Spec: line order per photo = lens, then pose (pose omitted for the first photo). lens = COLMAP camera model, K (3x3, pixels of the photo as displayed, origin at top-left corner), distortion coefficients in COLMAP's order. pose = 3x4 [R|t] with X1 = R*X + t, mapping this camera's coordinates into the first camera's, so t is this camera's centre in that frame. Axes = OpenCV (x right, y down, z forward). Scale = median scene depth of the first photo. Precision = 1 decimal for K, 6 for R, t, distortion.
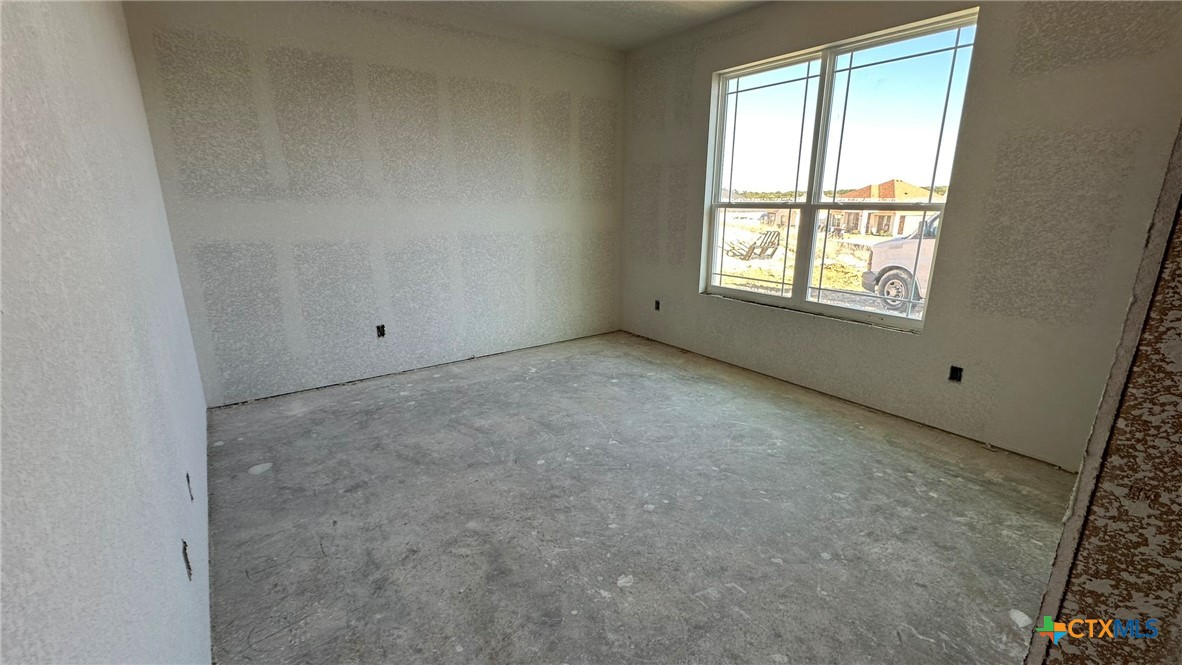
lens RADIAL K [[497.1, 0, 591.0], [0, 497.1, 332.5], [0, 0, 1]] dist [0.000500, 0.000193]
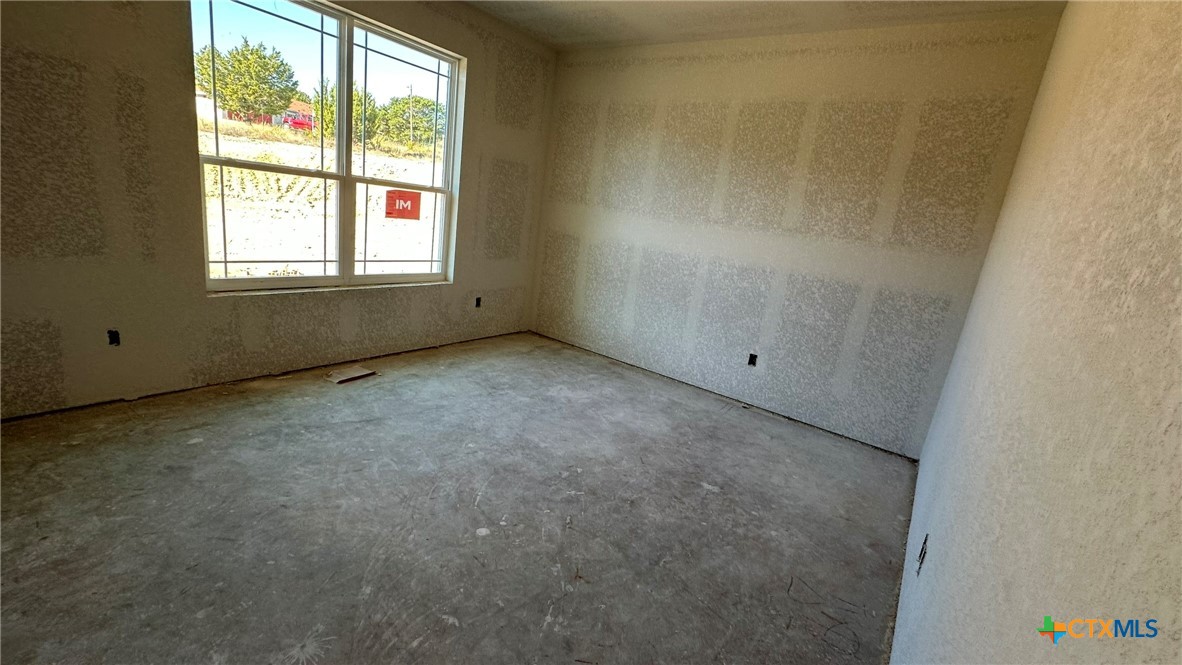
lens RADIAL K [[497.1, 0, 591.0], [0, 497.1, 332.5], [0, 0, 1]] dist [0.000500, 0.000193]
pose [[-0.299313, -0.277499, 0.912911, -0.710274], [0.107348, 0.940906, 0.321204, -0.245416], [-0.948097, 0.194139, -0.251837, 0.904111]]
